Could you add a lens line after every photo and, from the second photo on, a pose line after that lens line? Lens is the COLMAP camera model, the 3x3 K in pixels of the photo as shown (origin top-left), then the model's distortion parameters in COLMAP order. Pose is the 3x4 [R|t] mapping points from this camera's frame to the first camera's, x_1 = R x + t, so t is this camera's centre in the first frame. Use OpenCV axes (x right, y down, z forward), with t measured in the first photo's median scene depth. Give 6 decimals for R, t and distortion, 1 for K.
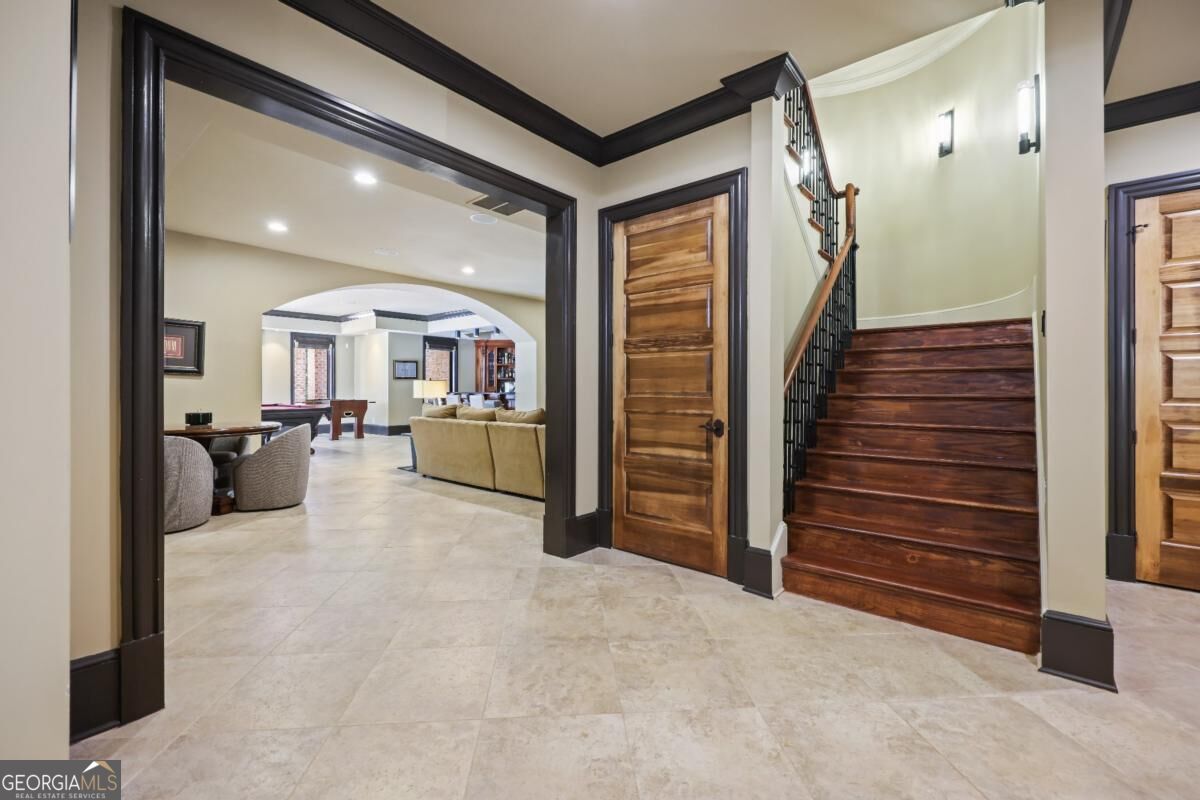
lens RADIAL K [[509.5, 0, 600.4], [0, 509.5, 387.3], [0, 0, 1]] dist [0.001368, 0.000065]
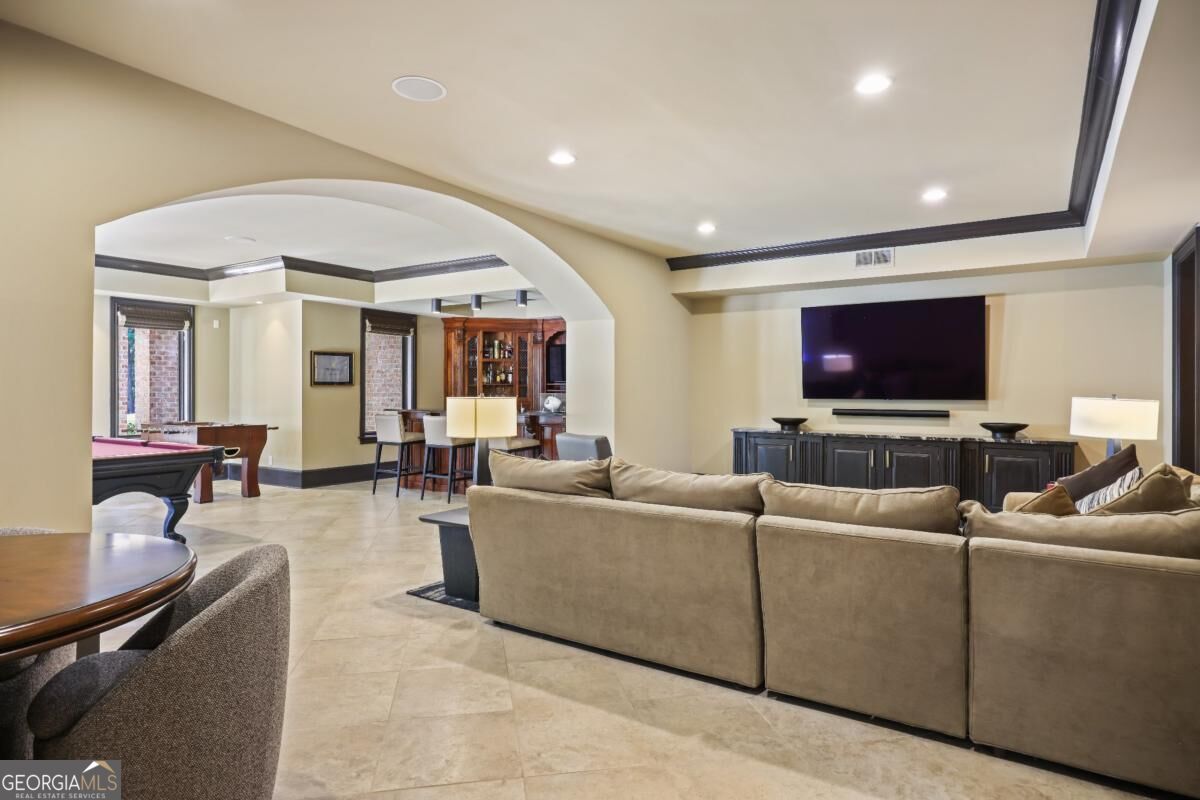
lens RADIAL K [[673.4, 0, 600.8], [0, 673.4, 403.0], [0, 0, 1]] dist [0.000492, 0.001436]
pose [[0.993255, -0.000558, 0.115946, -0.170986], [-0.001874, 0.999781, 0.020861, -0.012283], [-0.115932, -0.020937, 0.993036, 0.225420]]
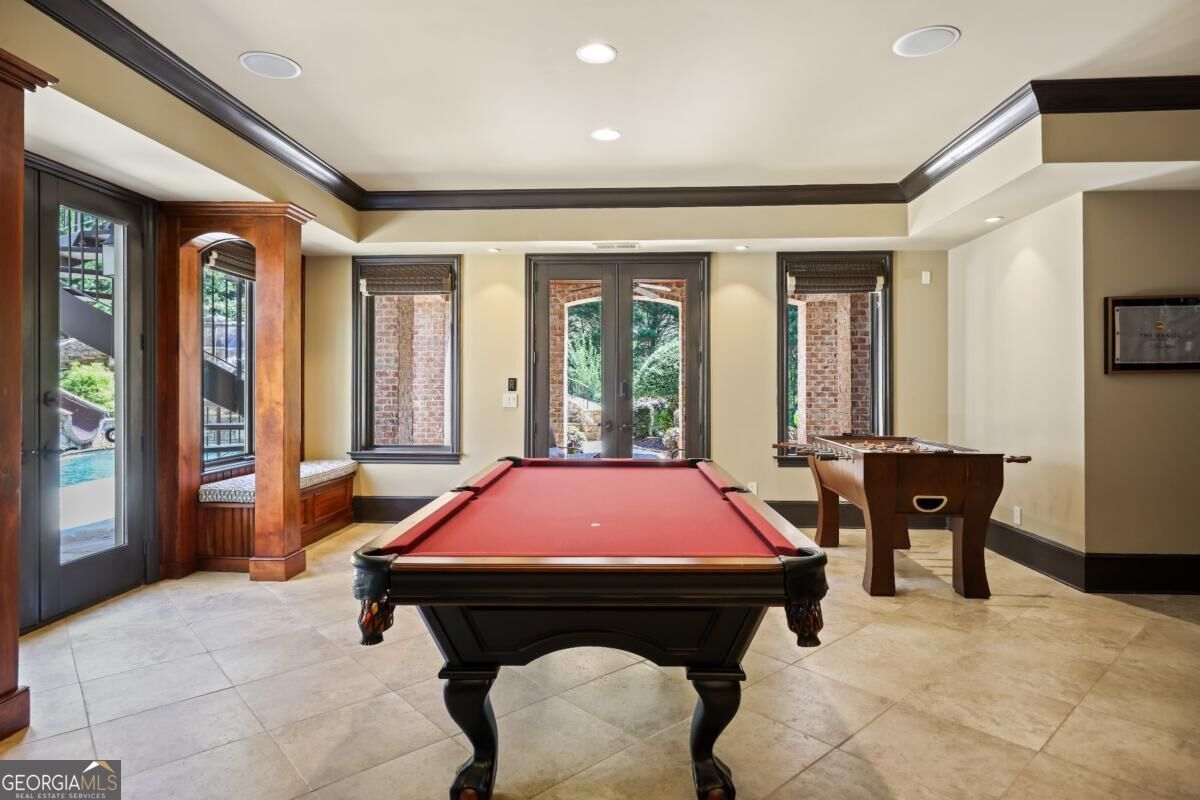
lens RADIAL K [[673.4, 0, 591.3], [0, 673.4, 378.3], [0, 0, 1]] dist [0.000492, 0.001436]
pose [[0.599835, -0.010713, -0.800052, -0.278245], [0.007304, 0.999942, -0.007914, -0.011727], [0.800090, -0.001097, 0.599878, 0.564268]]
